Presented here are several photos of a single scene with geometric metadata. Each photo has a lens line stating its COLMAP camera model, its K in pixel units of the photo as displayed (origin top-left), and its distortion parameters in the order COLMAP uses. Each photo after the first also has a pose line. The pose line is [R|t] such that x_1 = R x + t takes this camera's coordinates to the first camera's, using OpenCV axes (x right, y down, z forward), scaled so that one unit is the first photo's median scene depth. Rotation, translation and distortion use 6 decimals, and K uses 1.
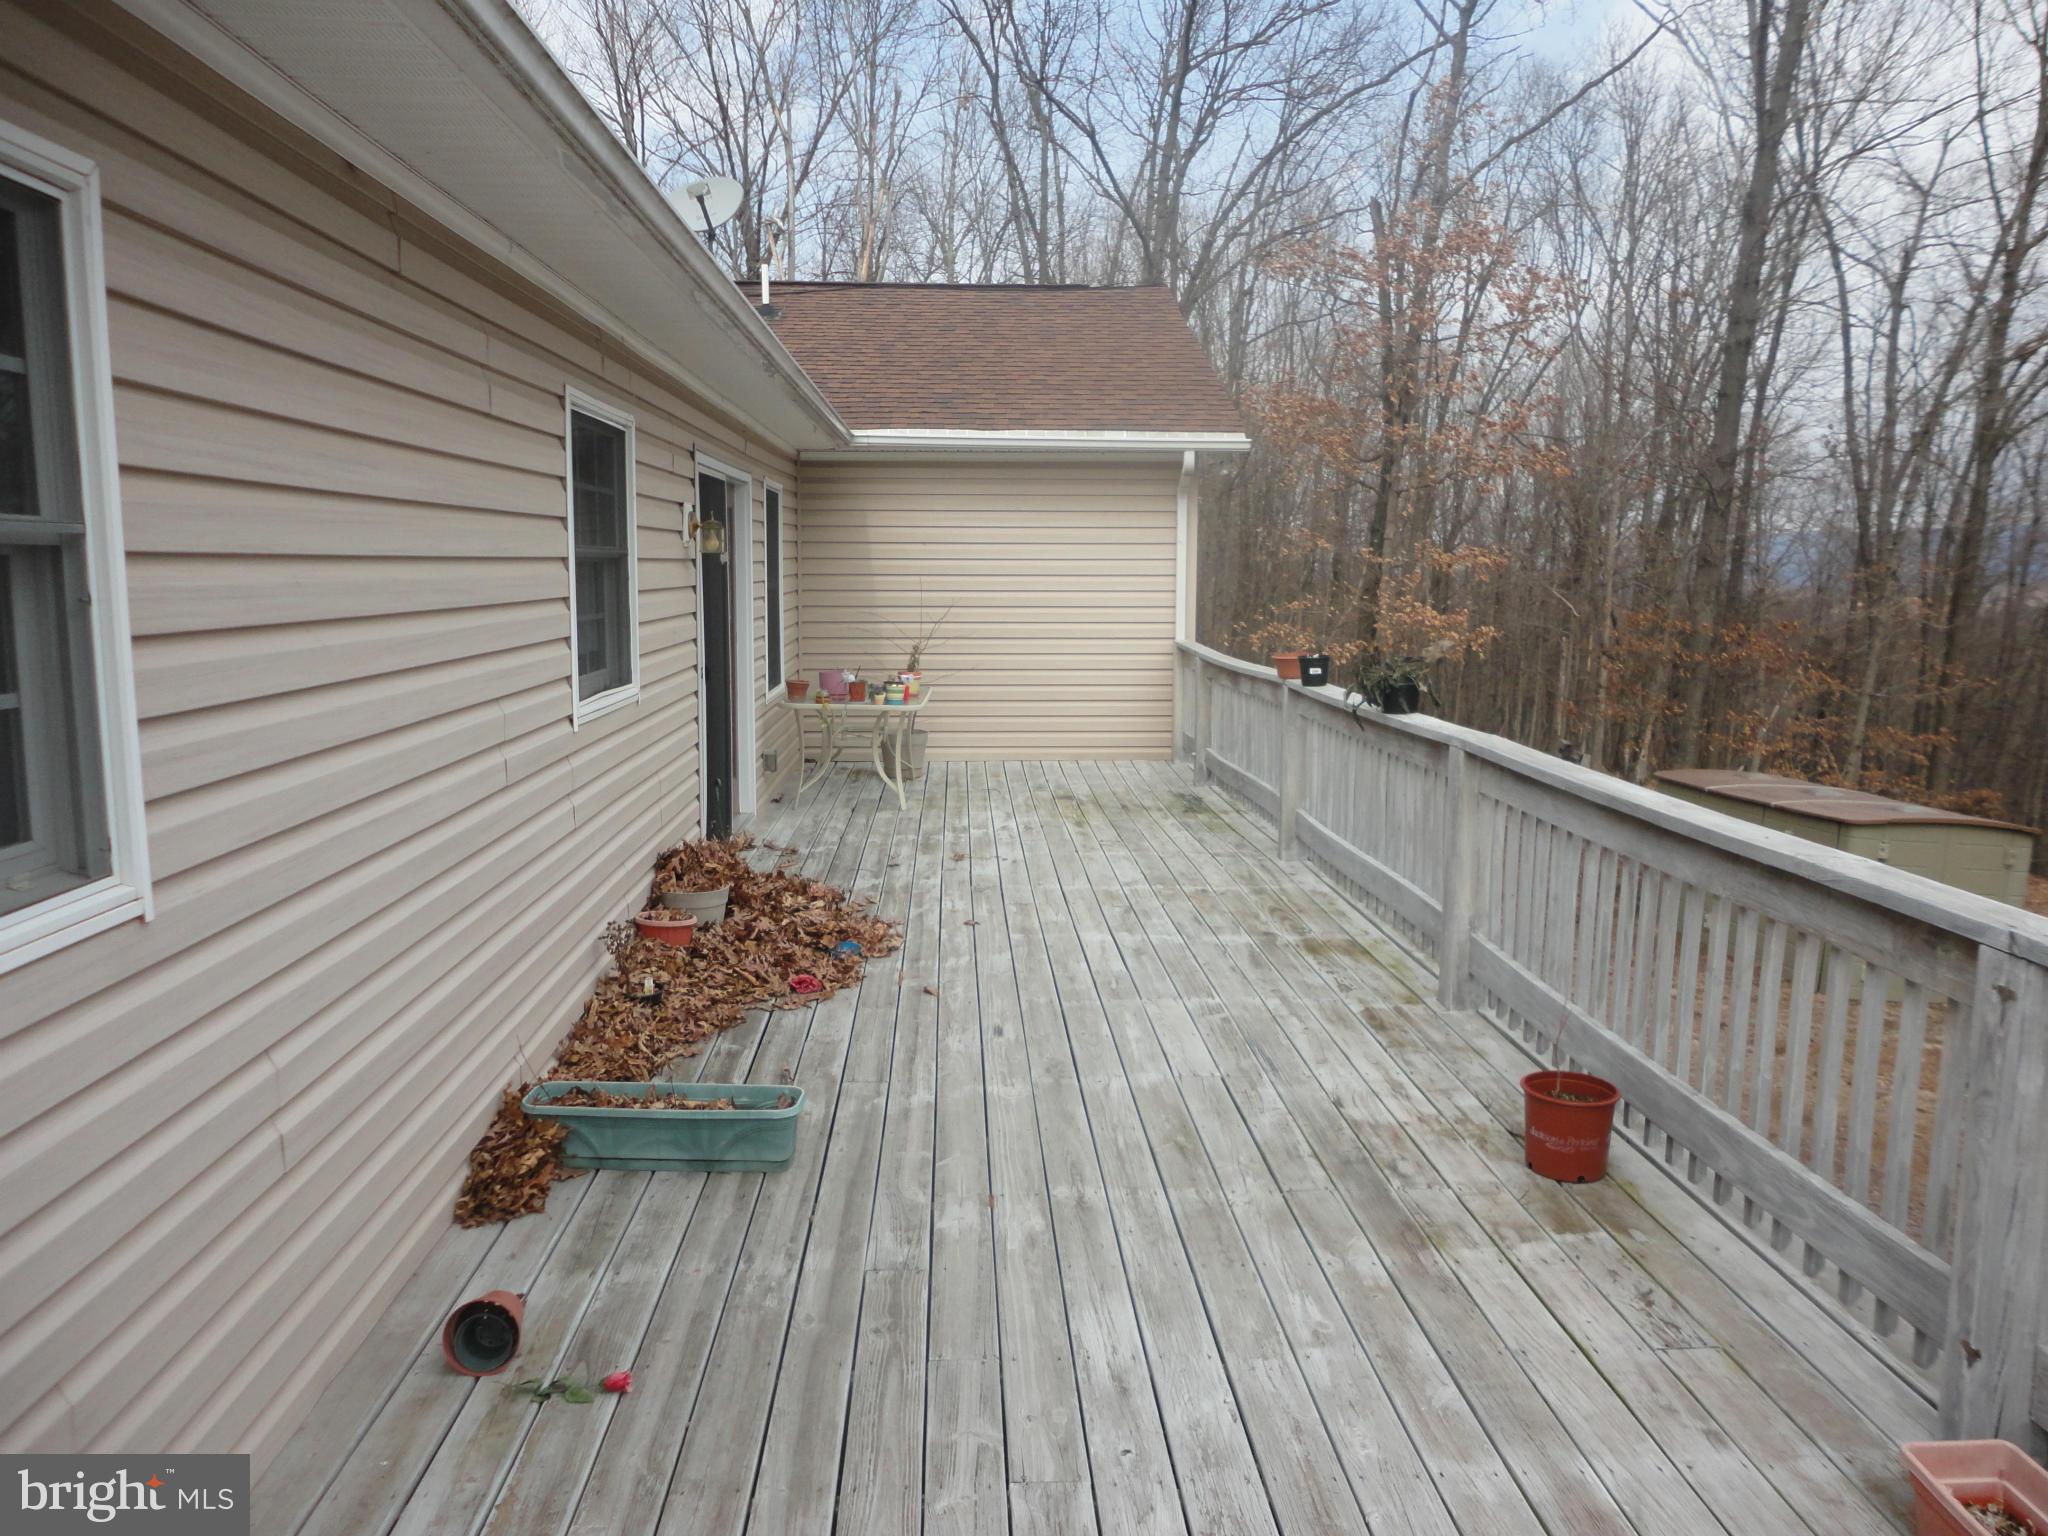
lens RADIAL K [[1490.0, 0, 1024.0], [0, 1490.0, 768.0], [0, 0, 1]] dist [0.022516, -0.003398]
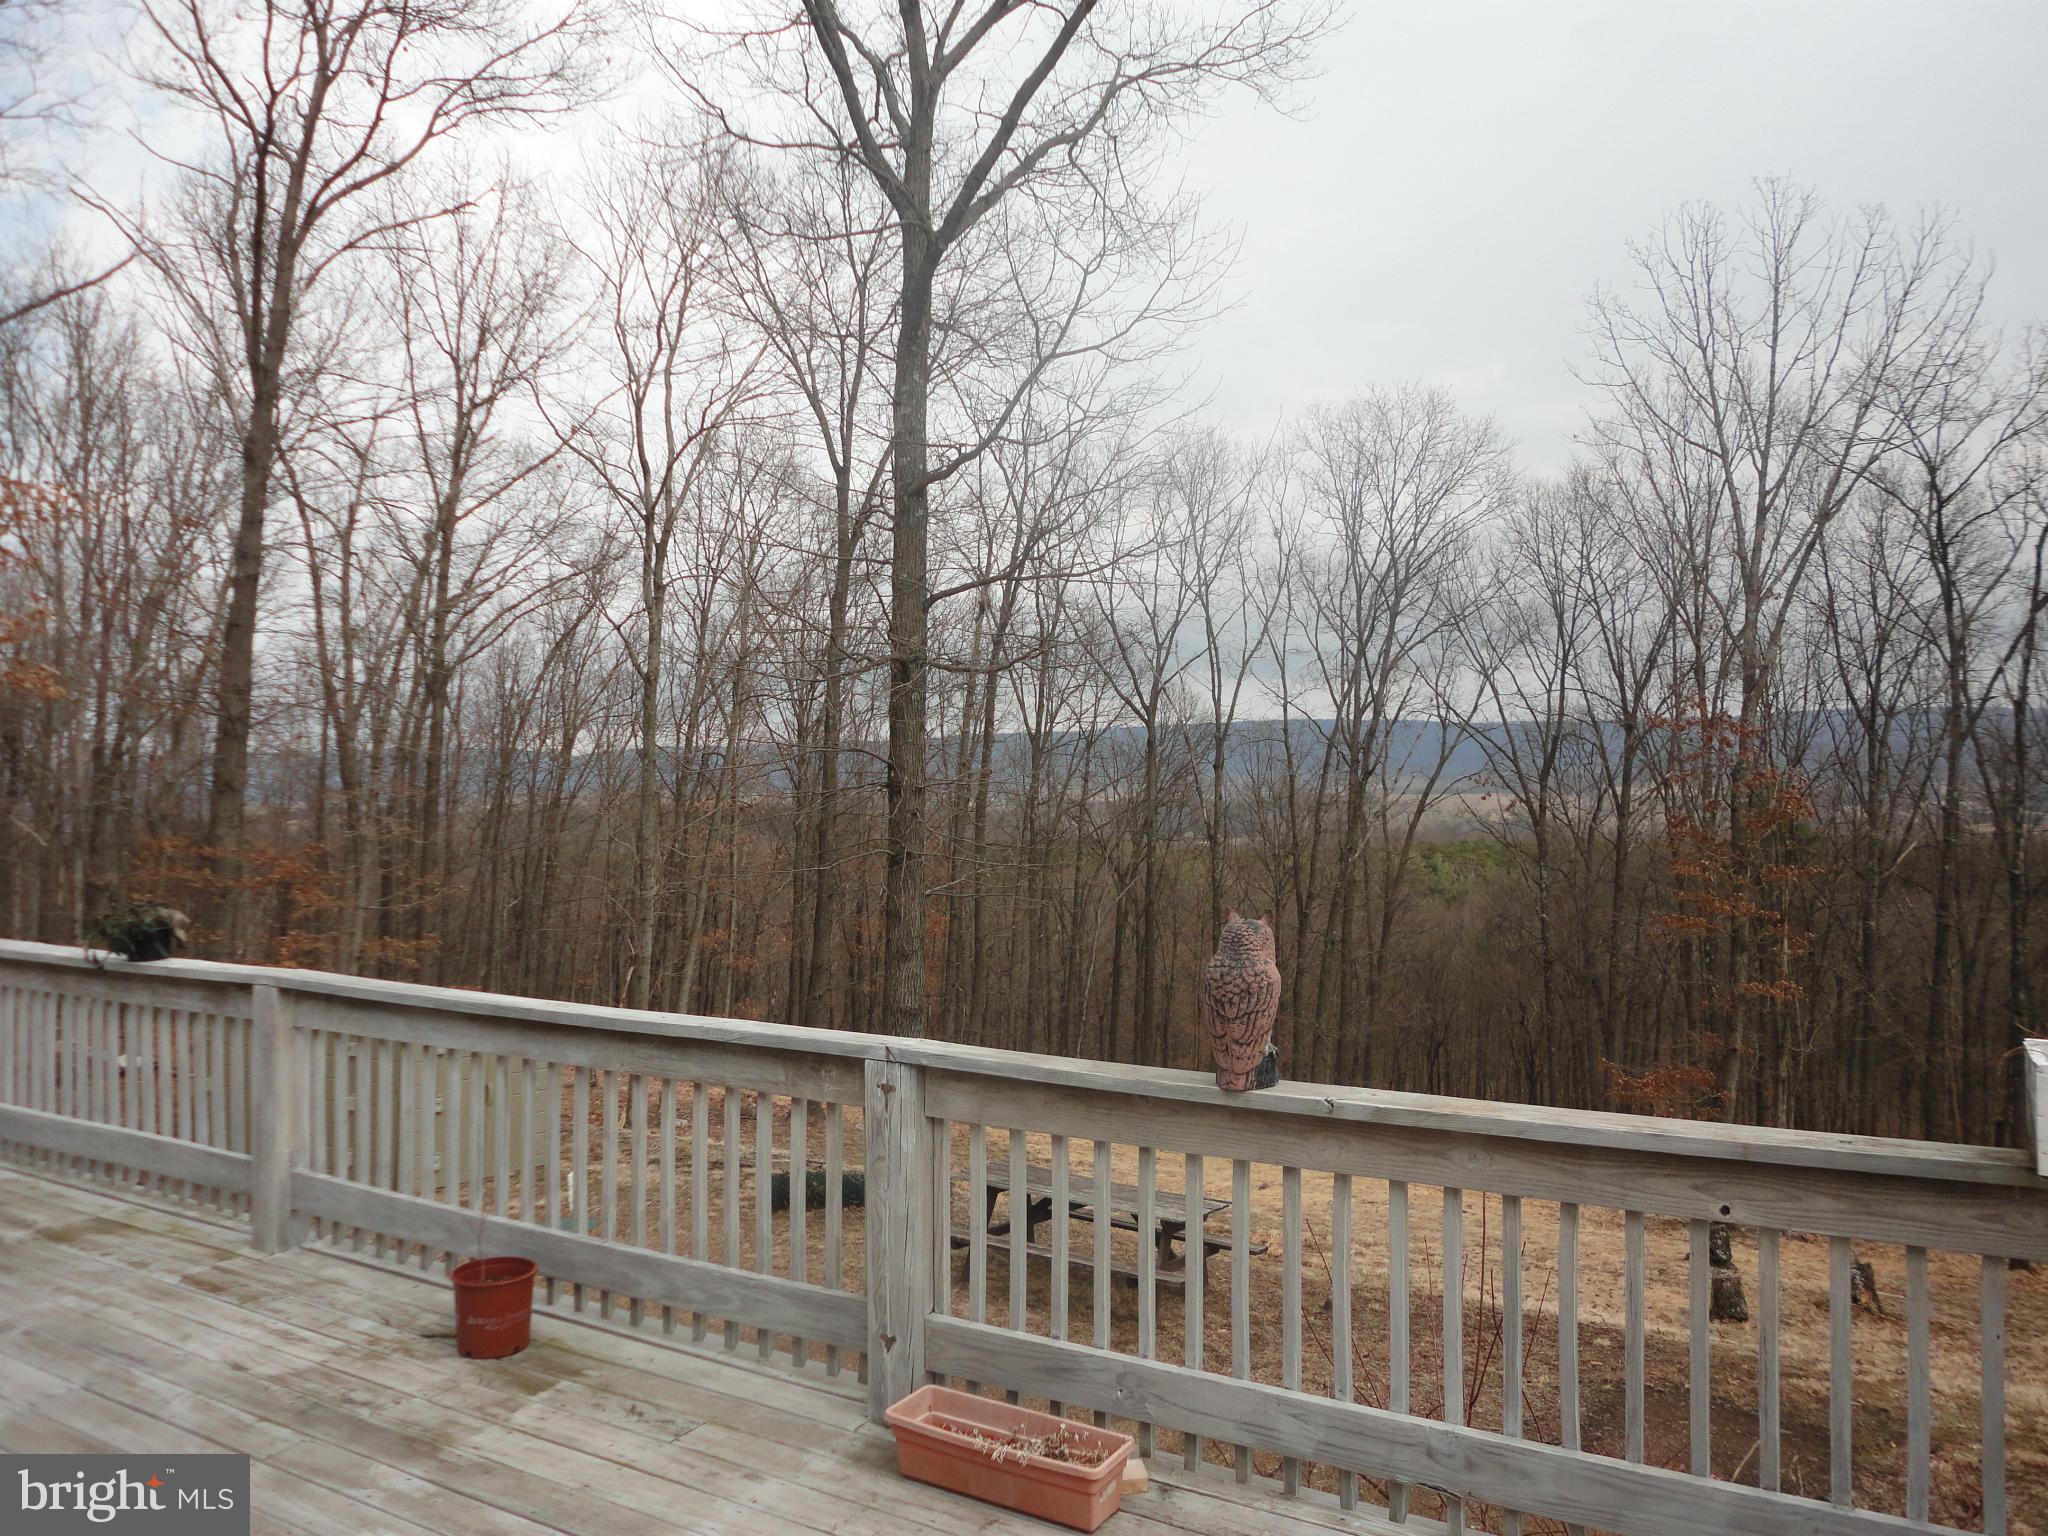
lens RADIAL K [[1490.0, 0, 1024.0], [0, 1490.0, 768.0], [0, 0, 1]] dist [0.022516, -0.003398]
pose [[0.578122, 0.000688, 0.815950, -0.306591], [0.117951, 0.989426, -0.084406, -0.016618], [-0.807380, 0.145039, 0.571928, -0.014624]]
